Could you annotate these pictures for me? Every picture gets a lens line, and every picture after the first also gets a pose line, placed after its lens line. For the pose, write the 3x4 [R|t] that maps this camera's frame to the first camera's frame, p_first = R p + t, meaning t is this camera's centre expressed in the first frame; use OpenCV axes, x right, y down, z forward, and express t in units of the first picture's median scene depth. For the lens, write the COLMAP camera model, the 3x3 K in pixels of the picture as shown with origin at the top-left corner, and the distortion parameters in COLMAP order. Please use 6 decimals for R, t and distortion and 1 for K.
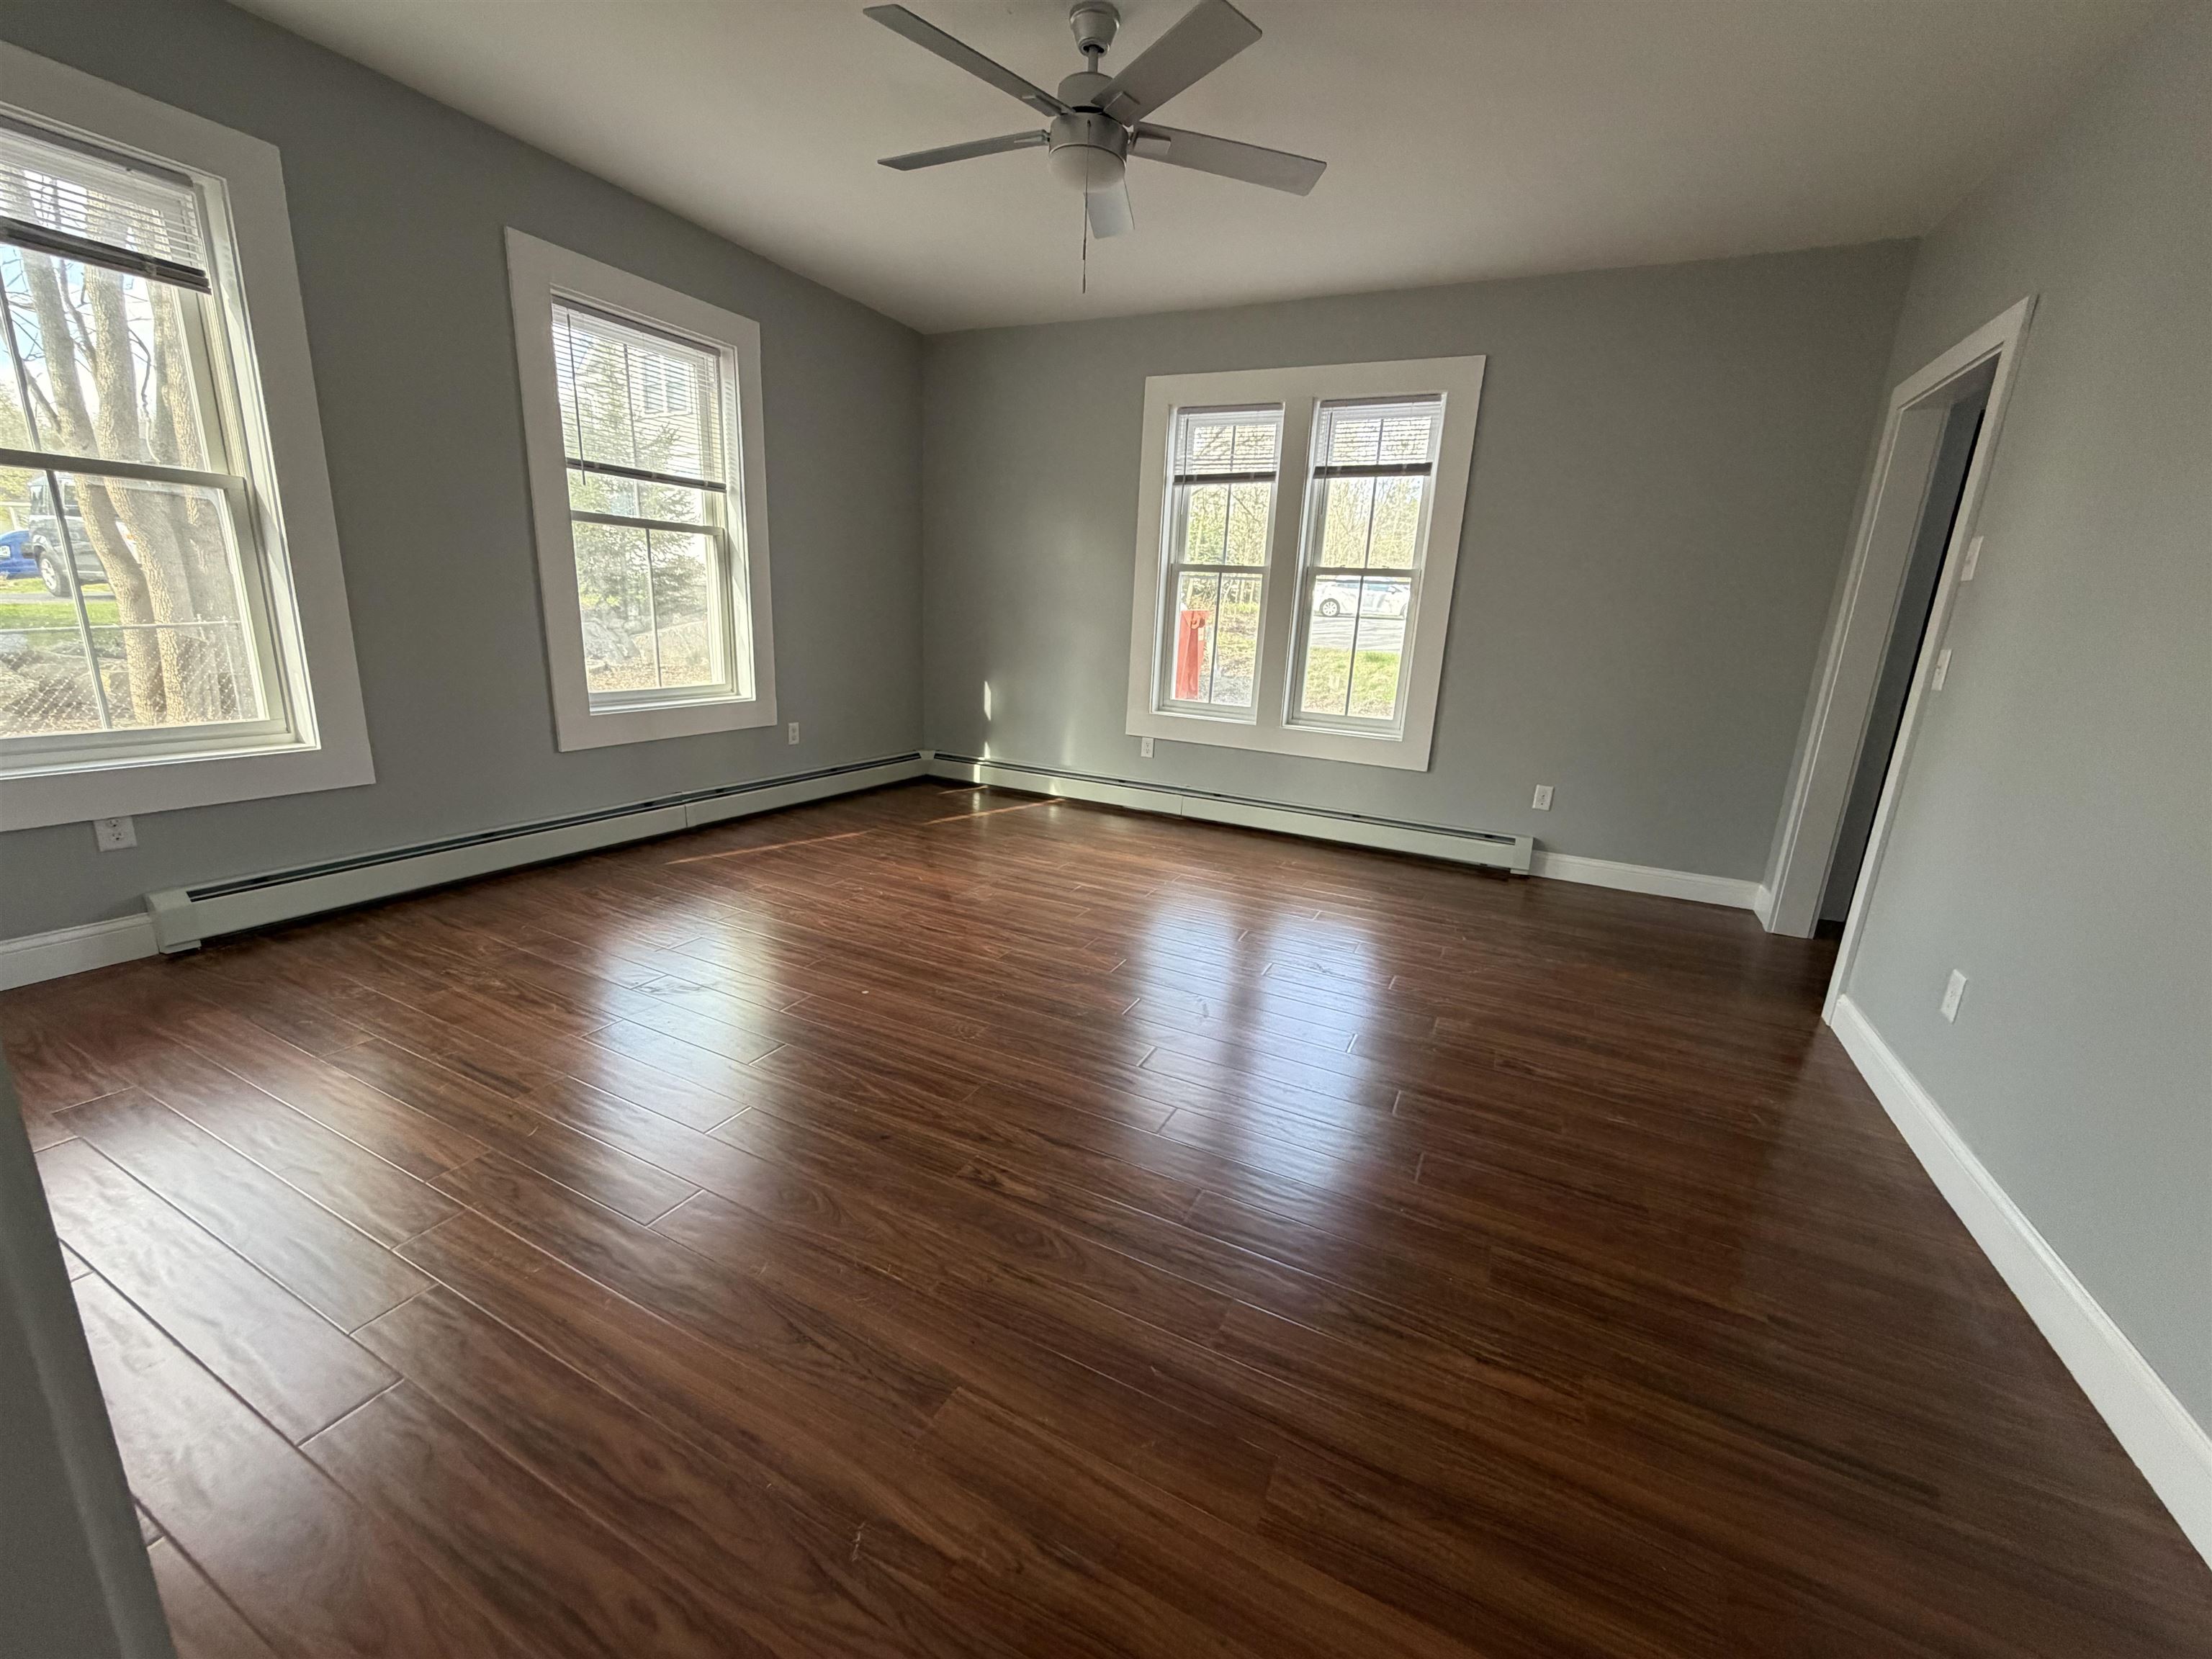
lens RADIAL K [[884.9, 0, 1103.7], [0, 884.9, 824.5], [0, 0, 1]] dist [-0.001273, -0.000110]
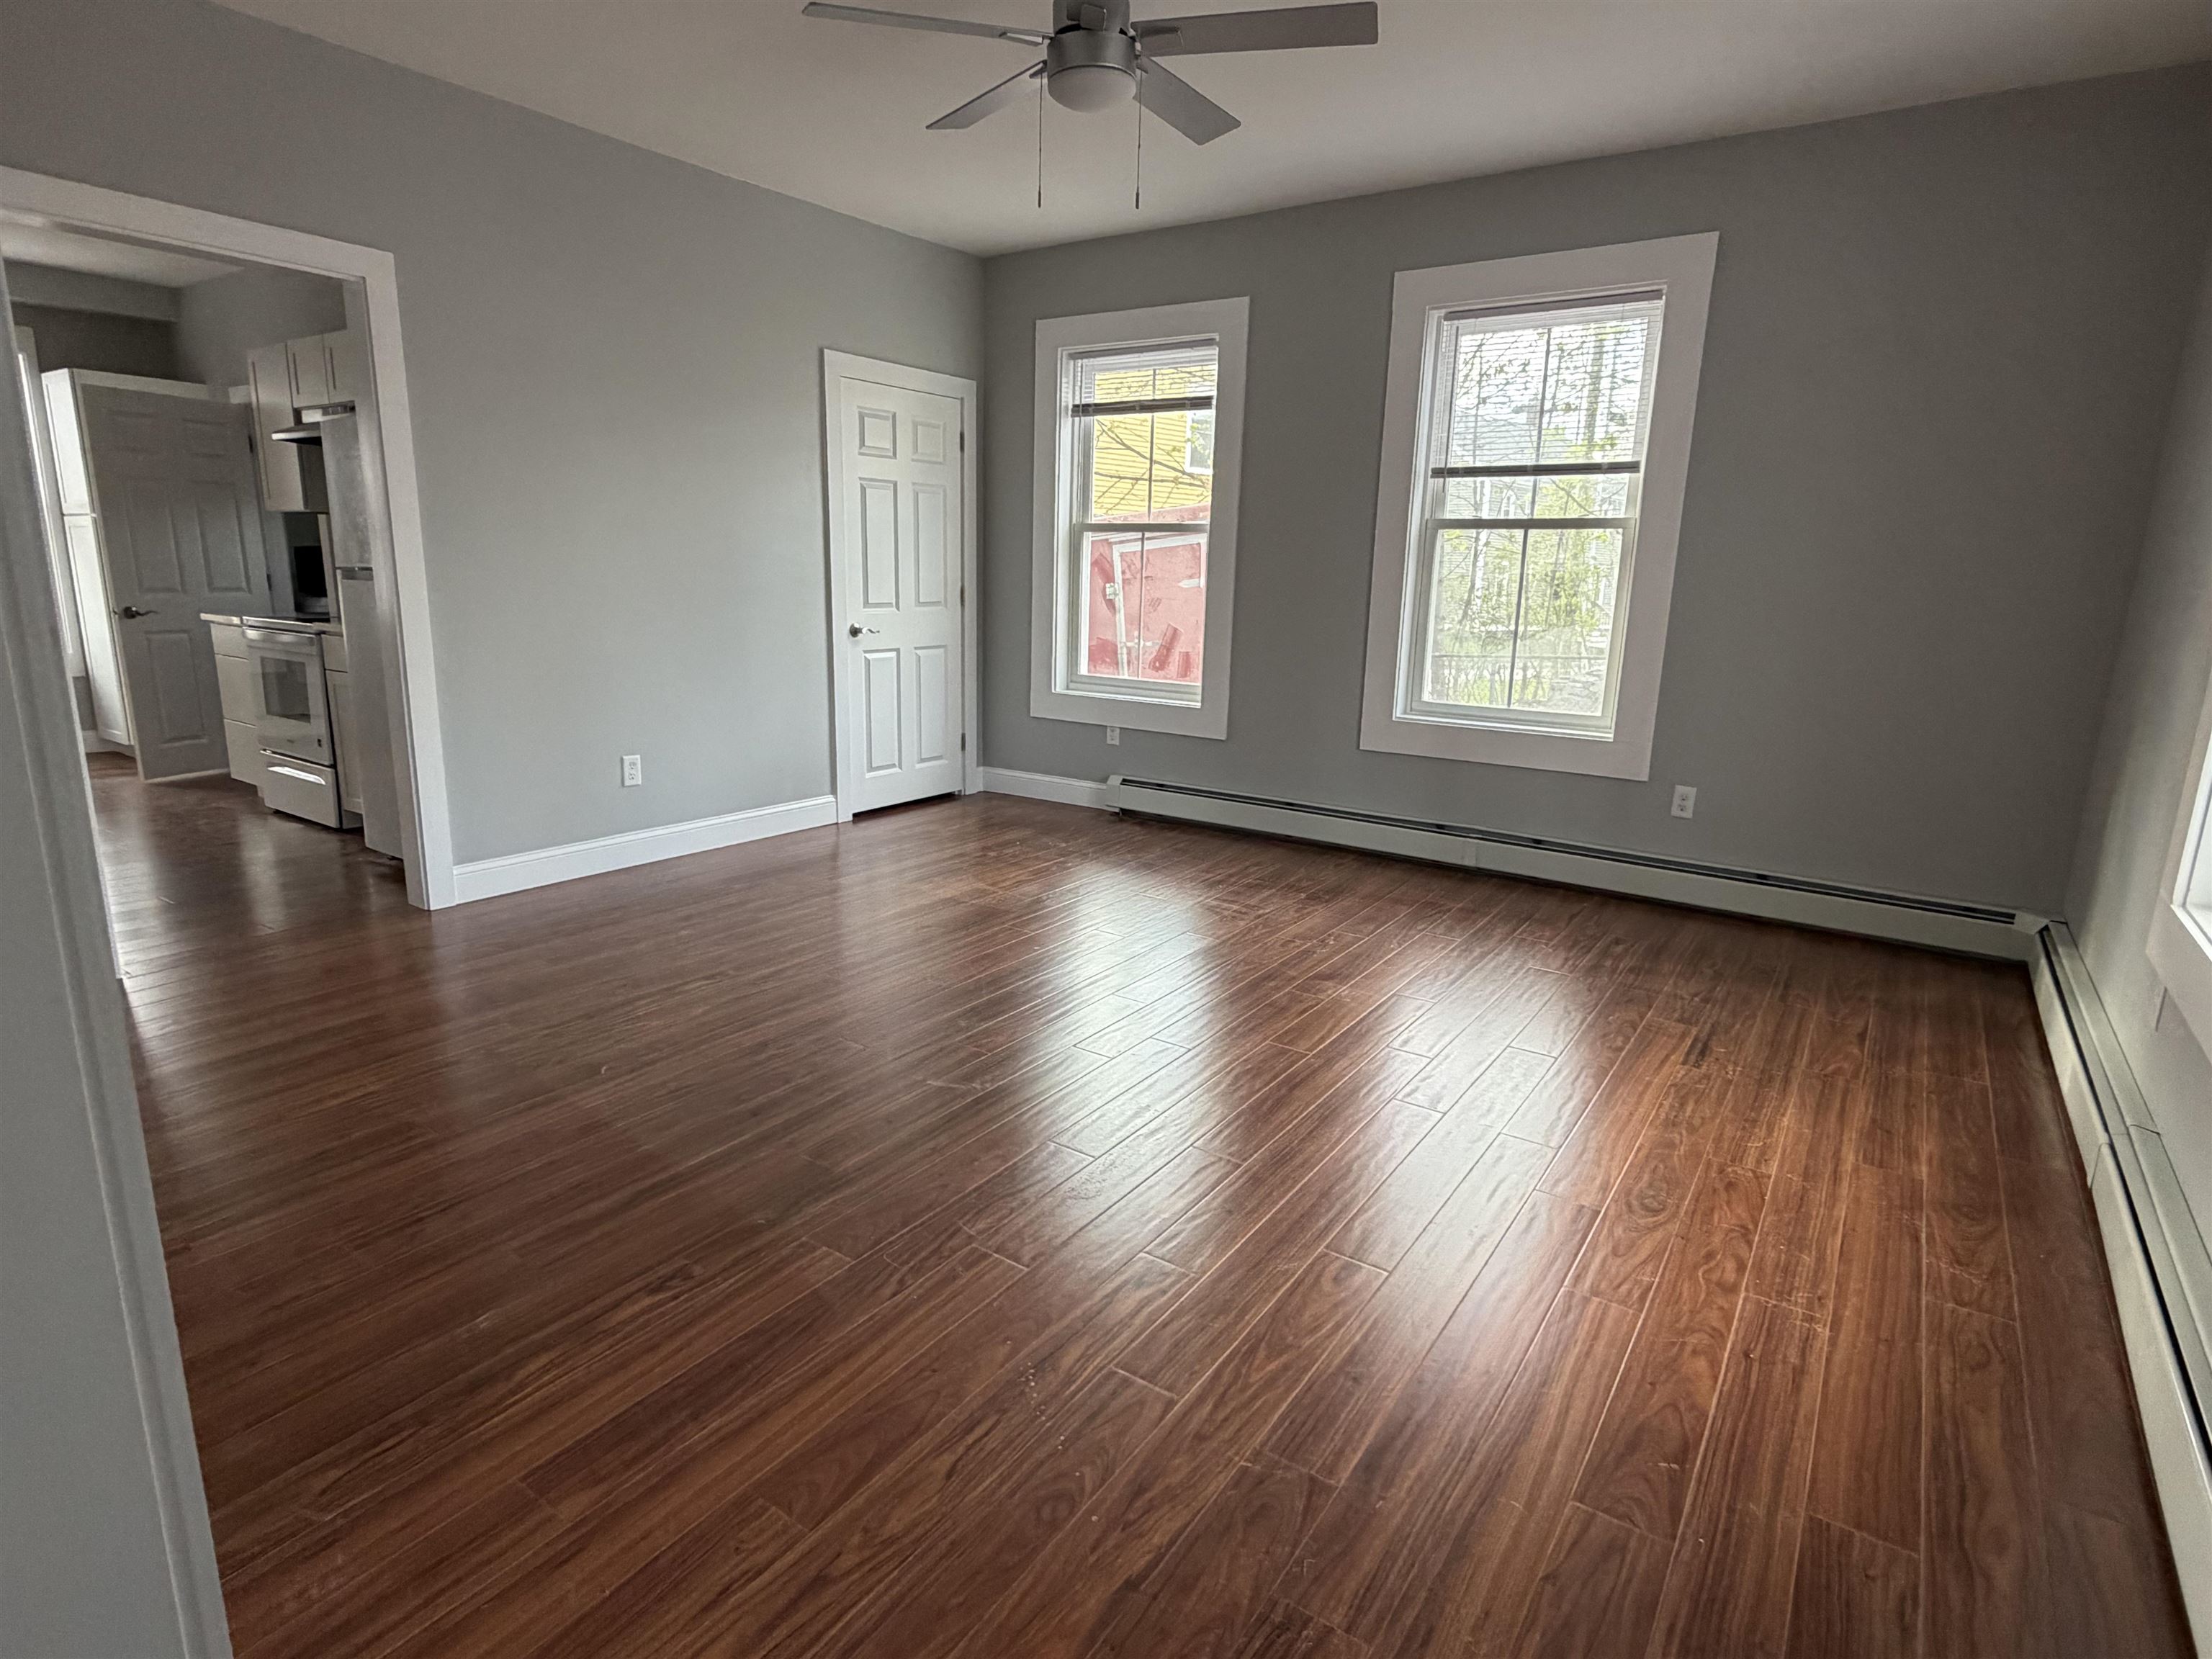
lens RADIAL K [[1154.7, 0, 1097.2], [0, 1154.7, 828.4], [0, 0, 1]] dist [0.010260, -0.000247]
pose [[-0.147580, 0.162414, -0.975624, 0.826721], [-0.271846, 0.941773, 0.197900, -0.188896], [0.950957, 0.294425, -0.094835, 0.901239]]
